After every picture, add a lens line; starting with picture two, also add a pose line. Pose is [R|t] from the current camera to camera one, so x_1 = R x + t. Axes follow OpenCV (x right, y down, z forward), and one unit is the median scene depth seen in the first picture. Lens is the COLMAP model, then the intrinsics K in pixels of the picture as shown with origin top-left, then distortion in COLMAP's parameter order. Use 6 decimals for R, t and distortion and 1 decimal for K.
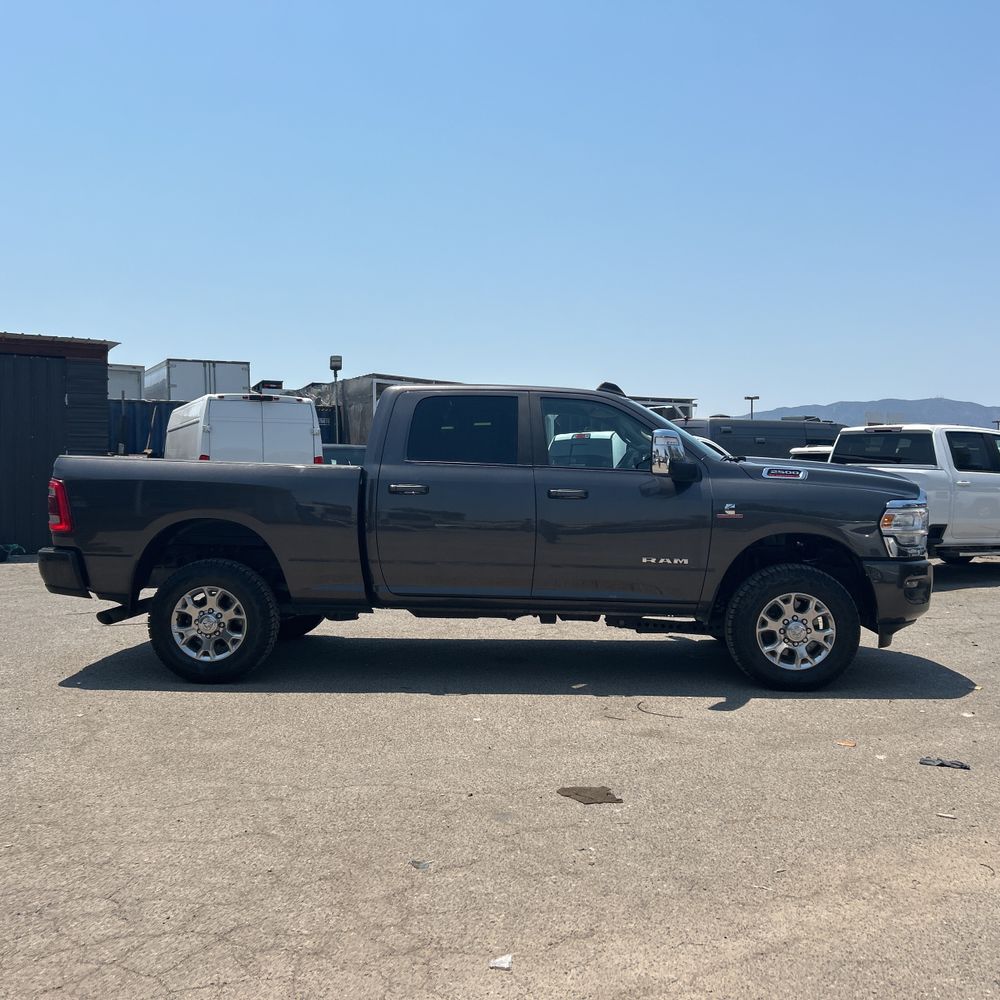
lens RADIAL K [[1021.5, 0, 498.2], [0, 1021.5, 511.2], [0, 0, 1]] dist [0.119772, -0.244553]
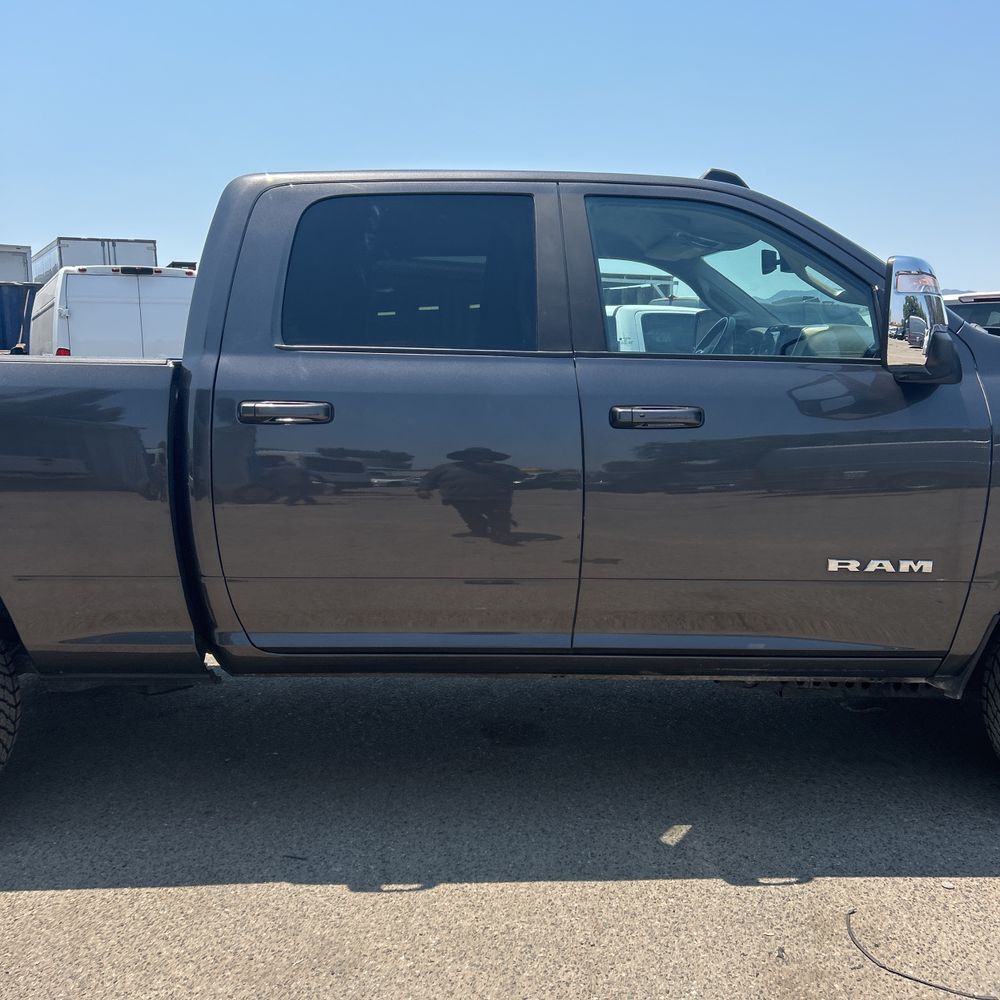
lens RADIAL K [[1025.8, 0, 486.6], [0, 1025.8, 485.1], [0, 0, 1]] dist [0.020409, -0.022932]
pose [[0.998973, -0.019842, 0.040734, -0.022294], [0.016560, 0.996705, 0.079399, -0.023906], [-0.042175, -0.078643, 0.996010, 0.570205]]
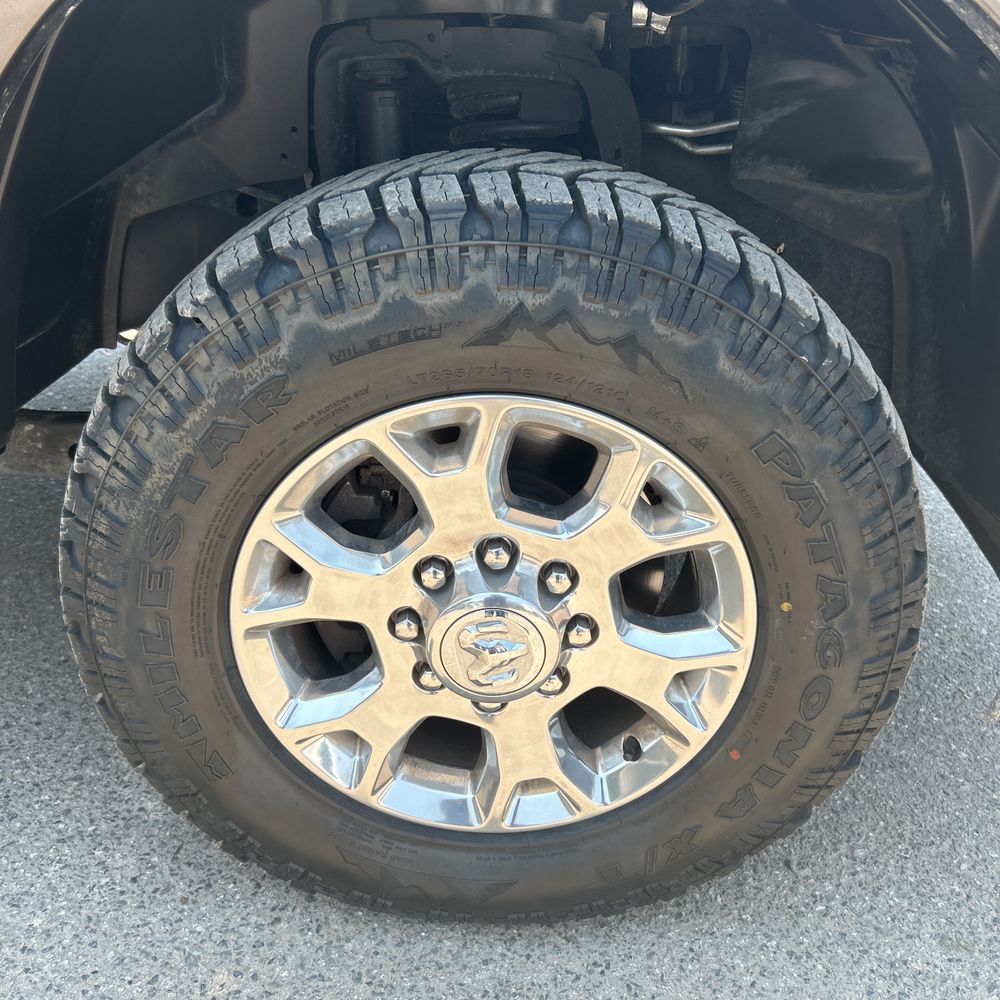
lens RADIAL K [[1021.5, 0, 498.2], [0, 1021.5, 511.2], [0, 0, 1]] dist [0.119772, -0.244553]
pose [[0.996437, 0.041331, 0.073518, 0.276270], [-0.068617, 0.904125, 0.421723, 0.037130], [-0.049039, -0.425265, 0.903739, 0.869472]]
